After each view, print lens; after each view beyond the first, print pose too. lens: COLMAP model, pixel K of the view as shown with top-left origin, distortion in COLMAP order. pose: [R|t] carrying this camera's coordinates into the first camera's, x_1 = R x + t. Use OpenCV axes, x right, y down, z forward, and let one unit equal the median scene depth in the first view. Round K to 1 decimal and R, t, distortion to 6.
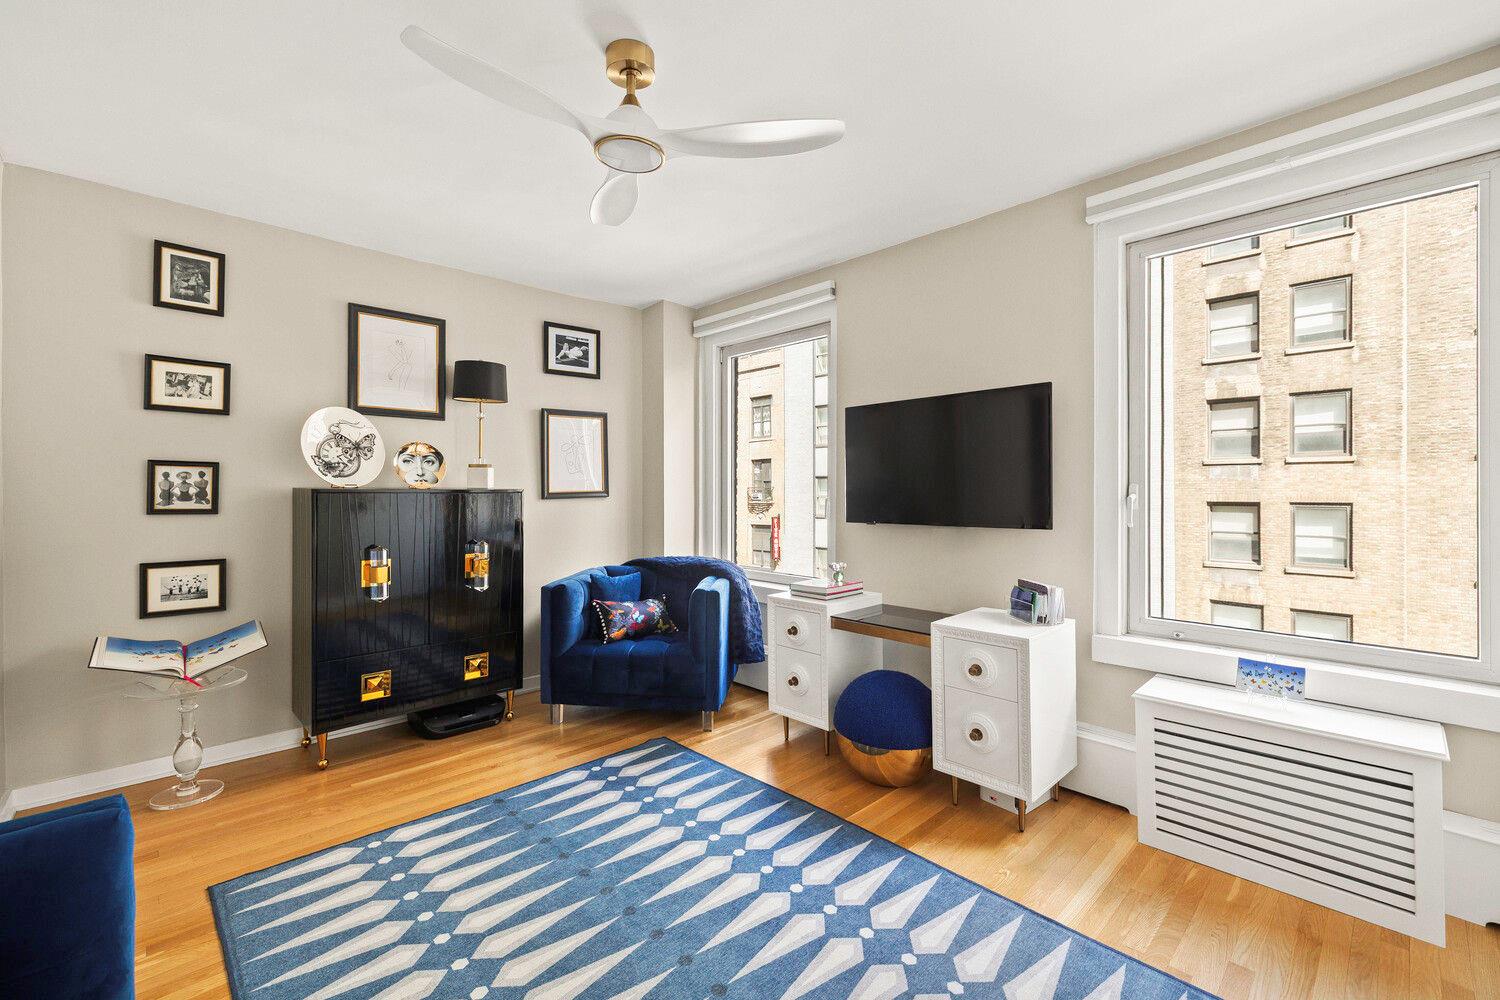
lens RADIAL K [[726.1, 0, 752.3], [0, 726.1, 491.1], [0, 0, 1]] dist [0.000044, 0.000064]
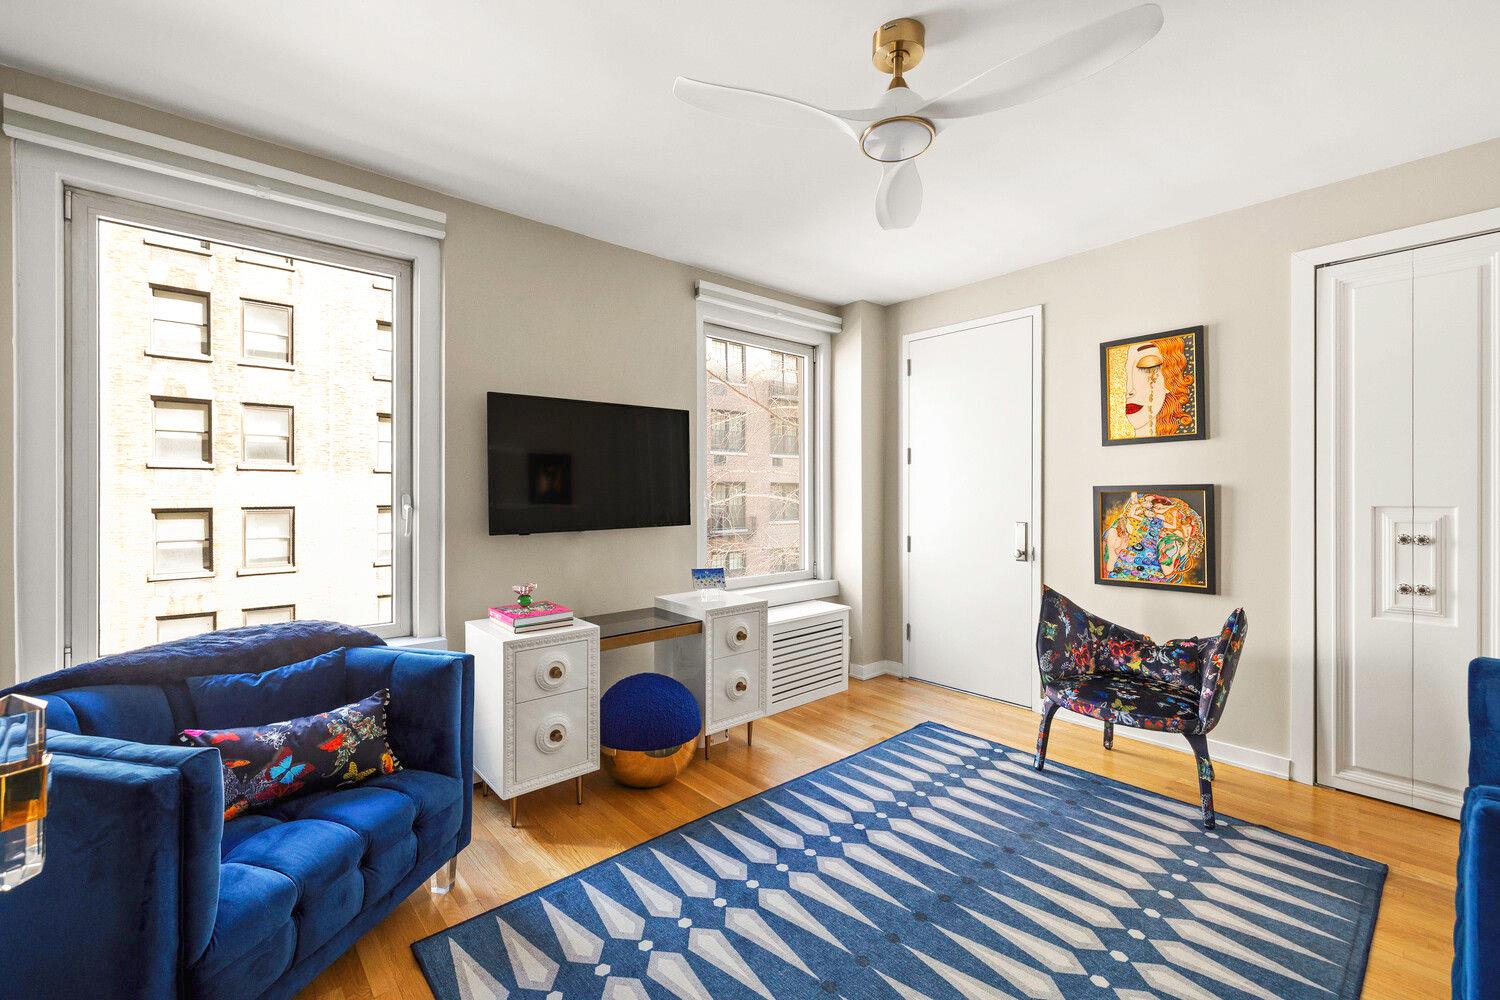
lens RADIAL K [[681.1, 0, 752.8], [0, 681.1, 498.0], [0, 0, 1]] dist [0.001718, 0.000075]
pose [[-0.062571, -0.005771, 0.998024, -0.284373], [0.003908, 0.999974, 0.006027, -0.000745], [-0.998033, 0.004277, -0.062547, 0.337451]]
